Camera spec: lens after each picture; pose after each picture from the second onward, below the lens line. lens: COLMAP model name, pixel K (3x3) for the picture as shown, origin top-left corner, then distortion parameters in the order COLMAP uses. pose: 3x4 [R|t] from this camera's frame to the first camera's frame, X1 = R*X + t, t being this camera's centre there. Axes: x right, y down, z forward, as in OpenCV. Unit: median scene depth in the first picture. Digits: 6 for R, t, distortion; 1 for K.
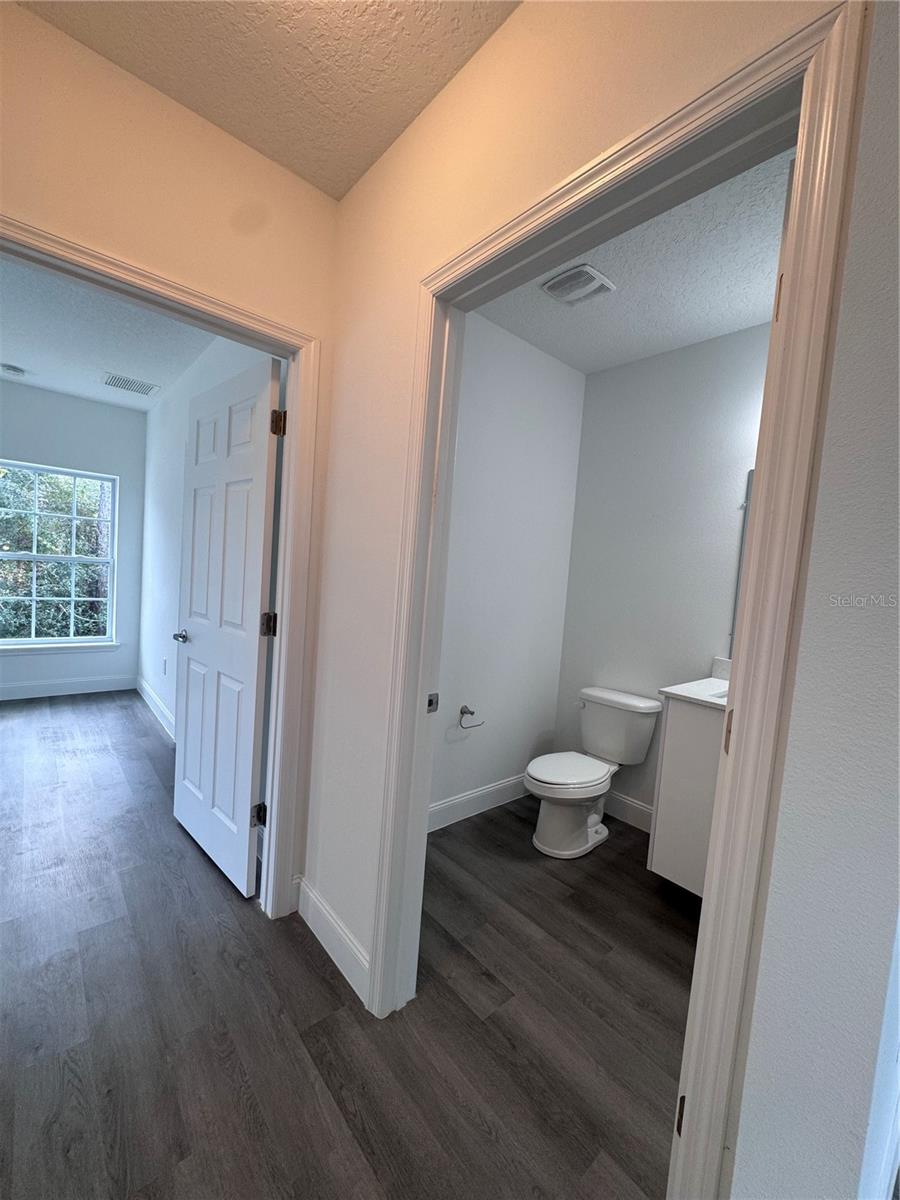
lens RADIAL K [[481.5, 0, 450.3], [0, 481.5, 602.5], [0, 0, 1]] dist [-0.005234, 0.001127]
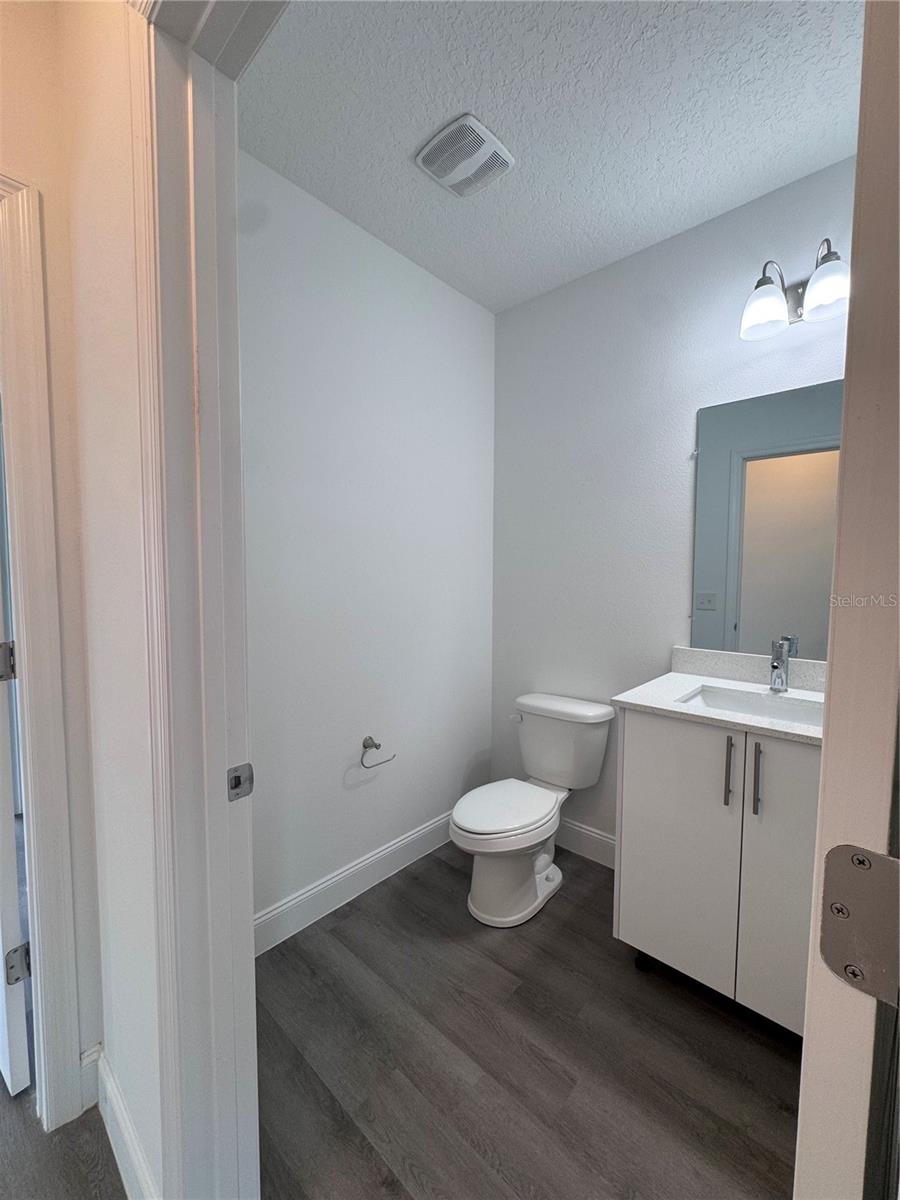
lens RADIAL K [[481.5, 0, 450.3], [0, 481.5, 602.5], [0, 0, 1]] dist [-0.005234, 0.001127]
pose [[0.991053, -0.077370, 0.108752, 0.101176], [0.077041, 0.997002, 0.007234, 0.006582], [-0.108985, 0.001209, 0.994043, 0.246611]]
